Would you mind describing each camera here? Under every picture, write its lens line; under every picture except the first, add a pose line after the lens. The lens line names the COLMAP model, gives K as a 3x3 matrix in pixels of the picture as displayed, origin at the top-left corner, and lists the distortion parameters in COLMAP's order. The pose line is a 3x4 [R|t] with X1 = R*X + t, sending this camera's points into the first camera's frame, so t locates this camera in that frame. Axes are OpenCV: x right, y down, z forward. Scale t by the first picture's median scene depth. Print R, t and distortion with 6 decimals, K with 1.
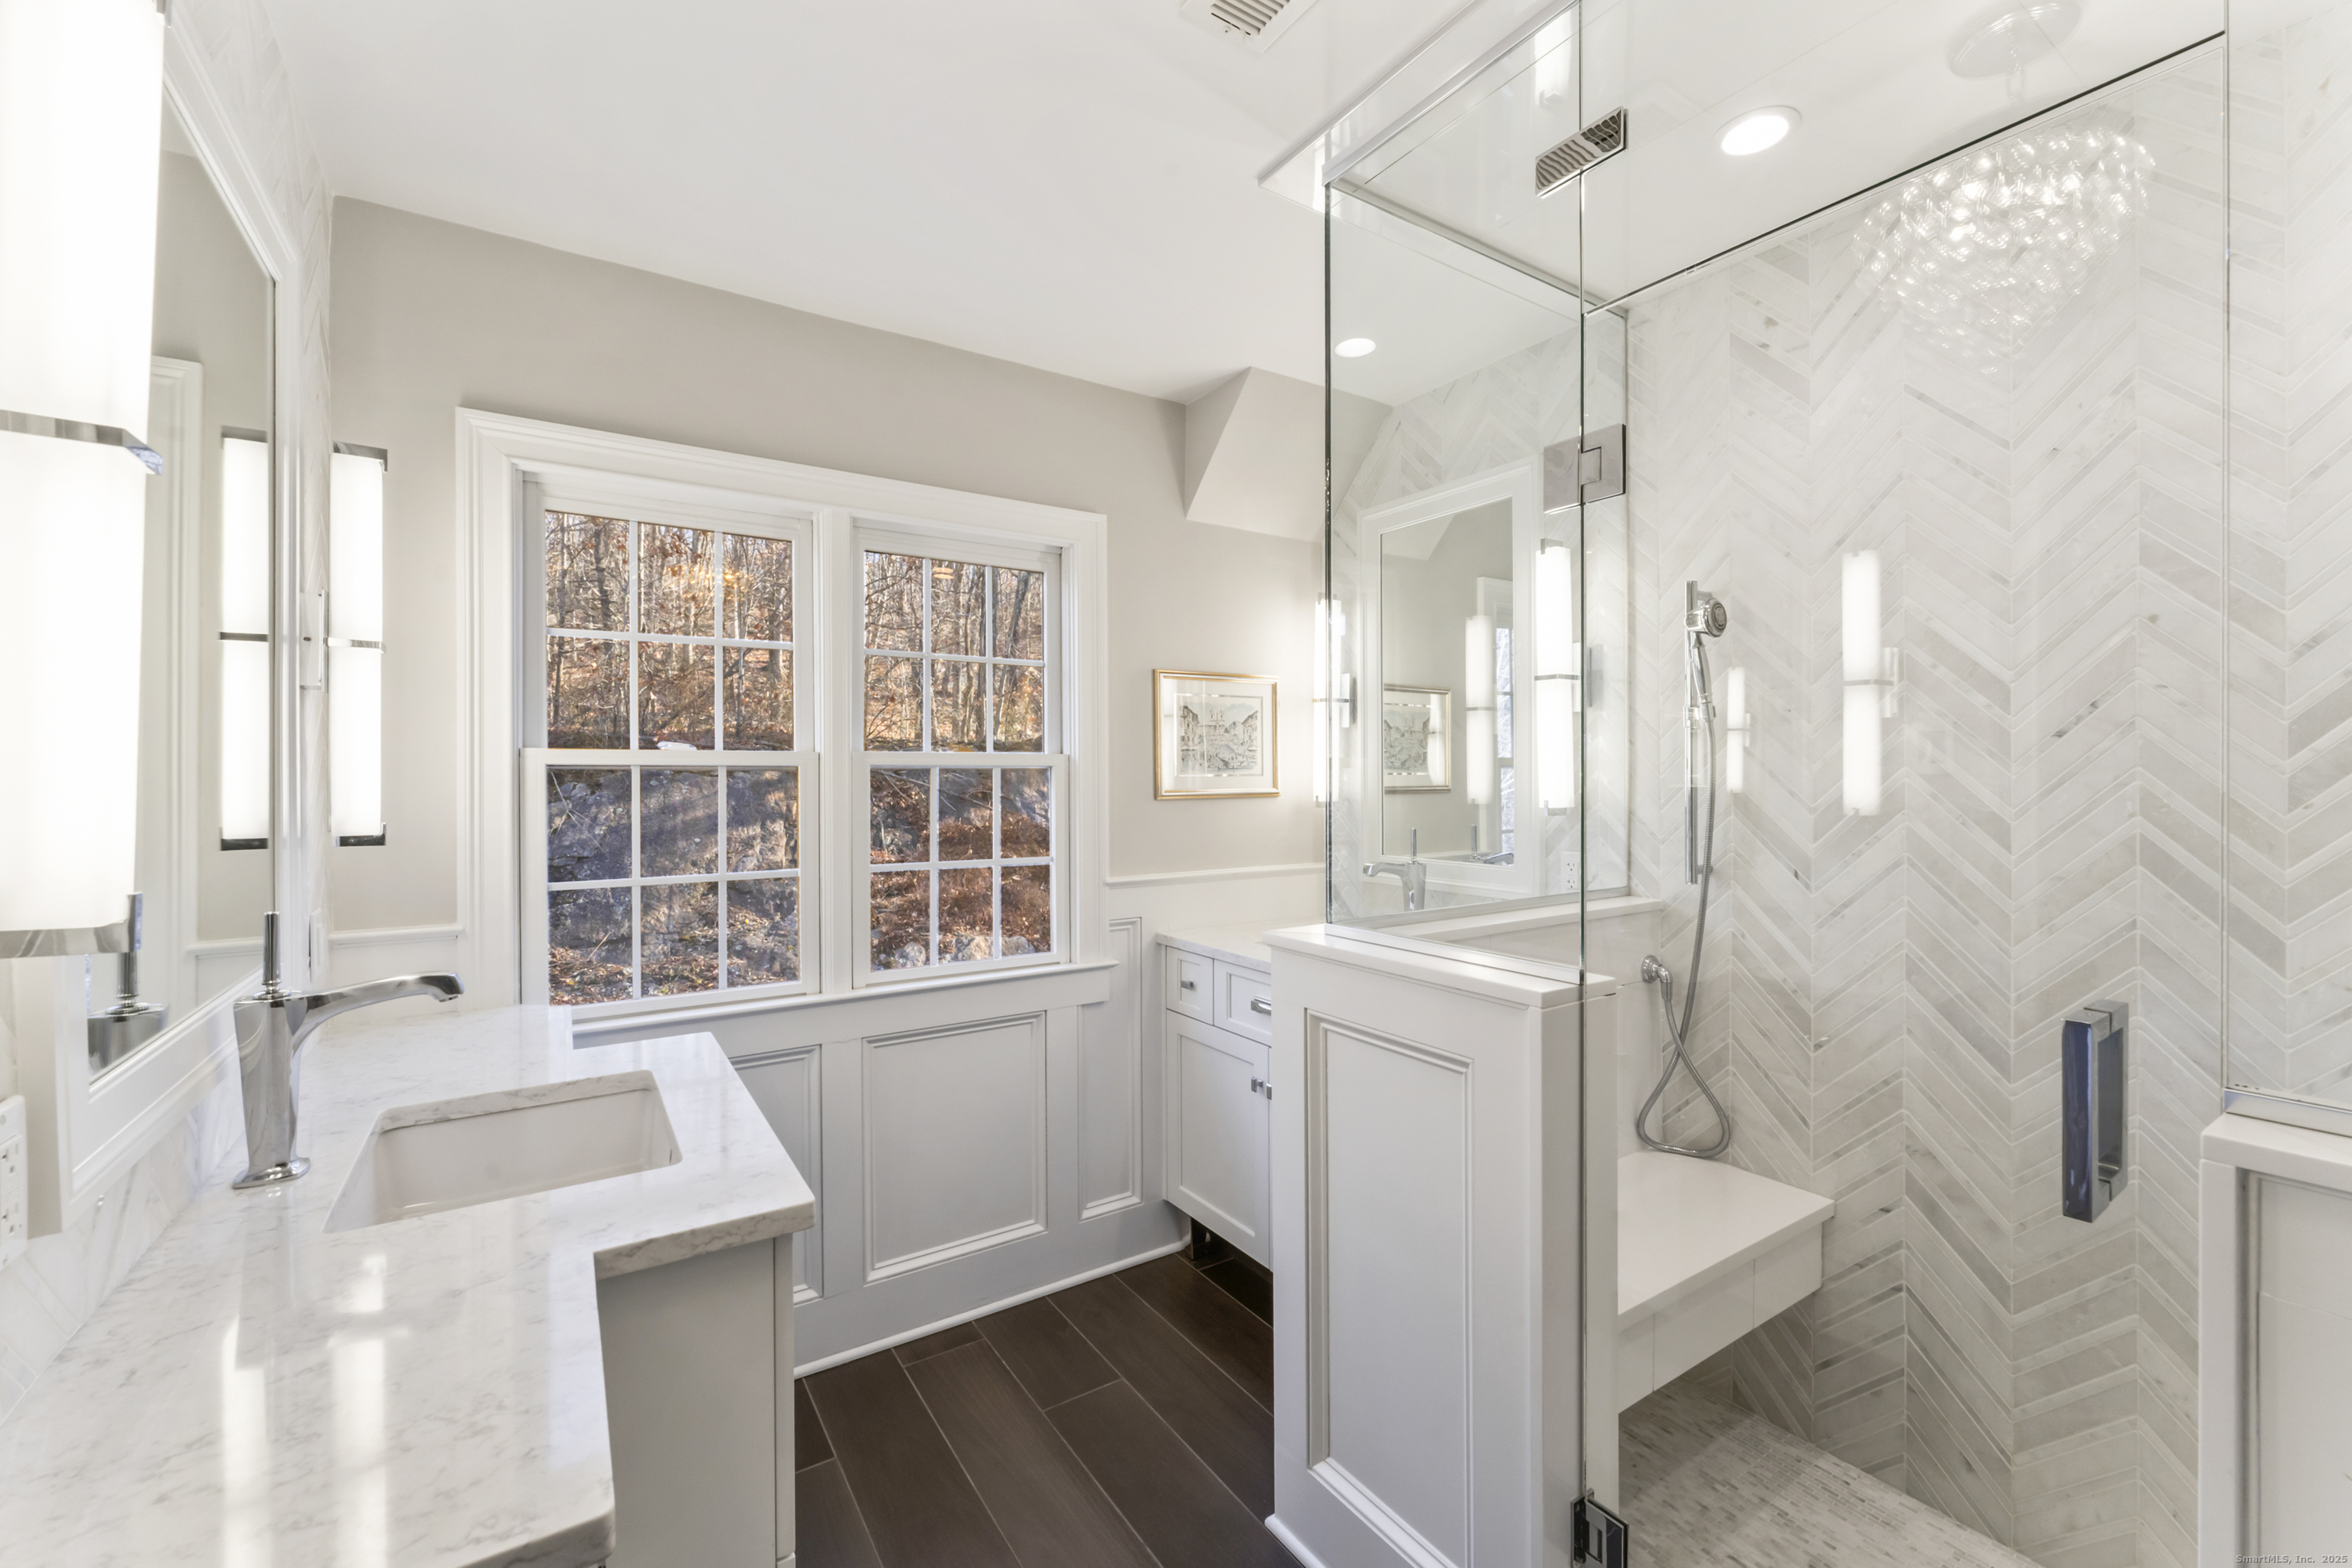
lens RADIAL K [[958.6, 0, 1174.9], [0, 958.6, 778.6], [0, 0, 1]] dist [0.001306, 0.000462]
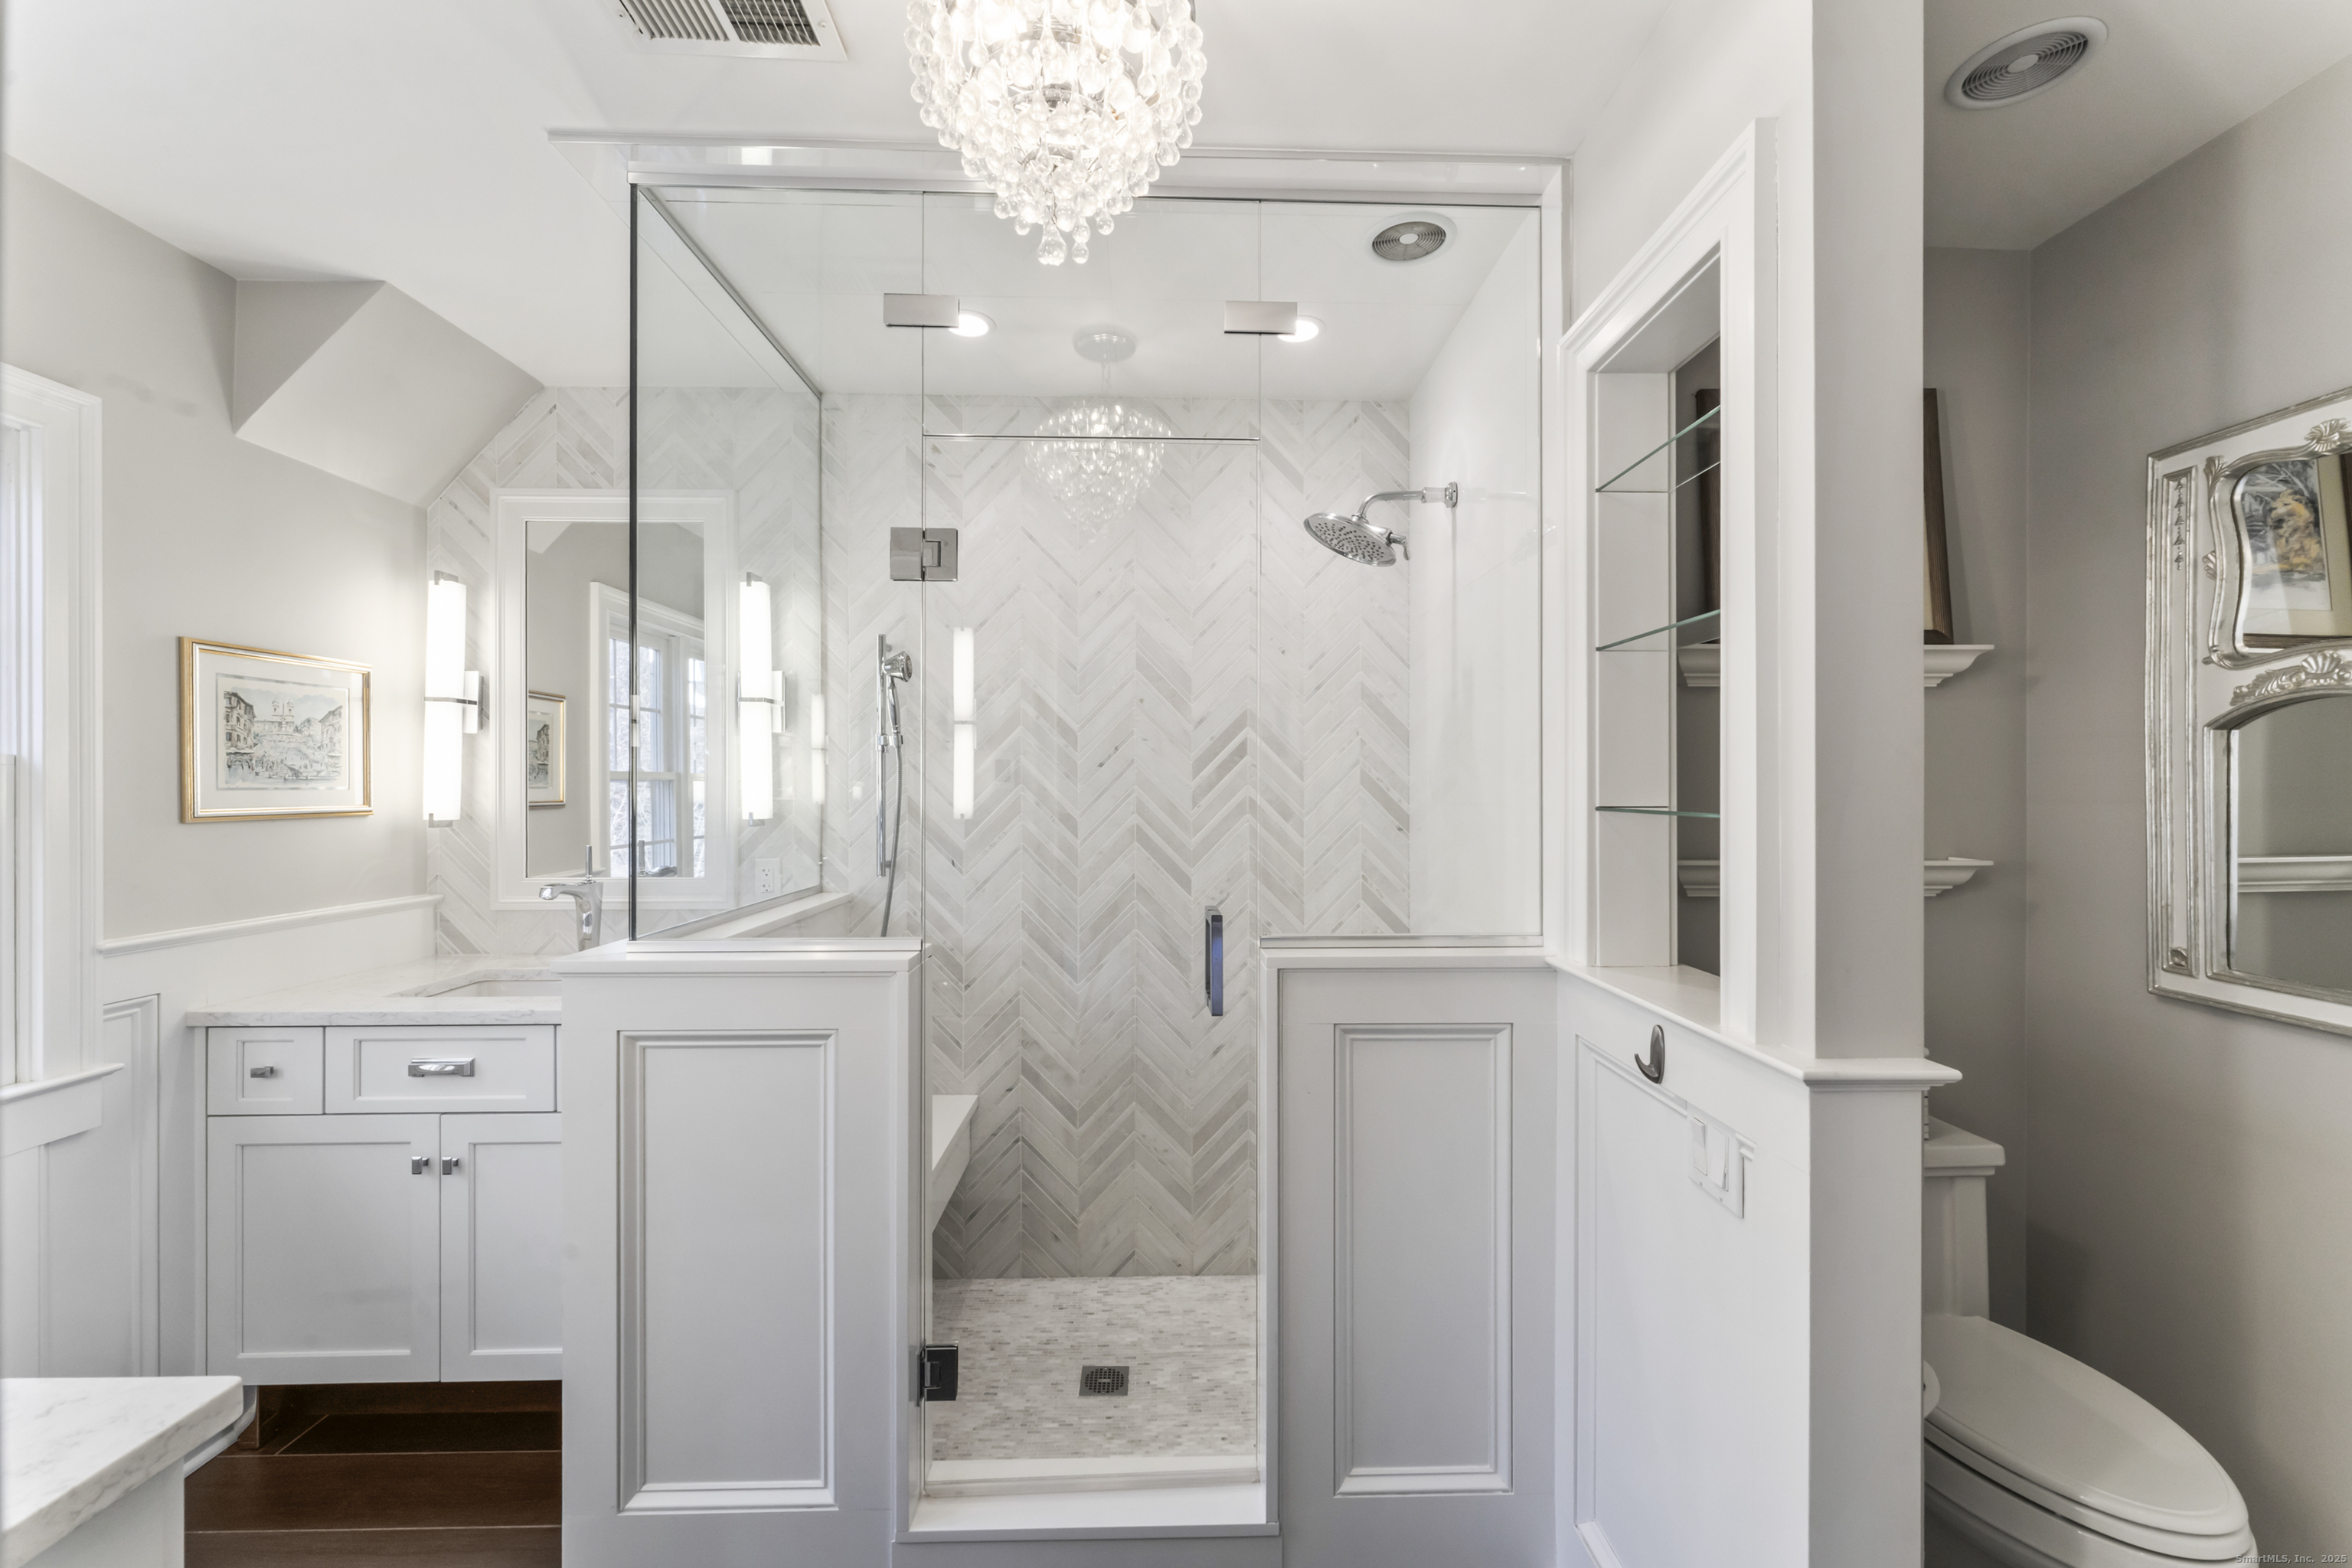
lens RADIAL K [[958.6, 0, 1171.7], [0, 958.6, 787.3], [0, 0, 1]] dist [0.001306, 0.000462]
pose [[0.532113, 0.005403, 0.846656, -0.336662], [0.002509, 0.999965, -0.007959, 0.004593], [-0.846670, 0.006360, 0.532081, 0.017685]]
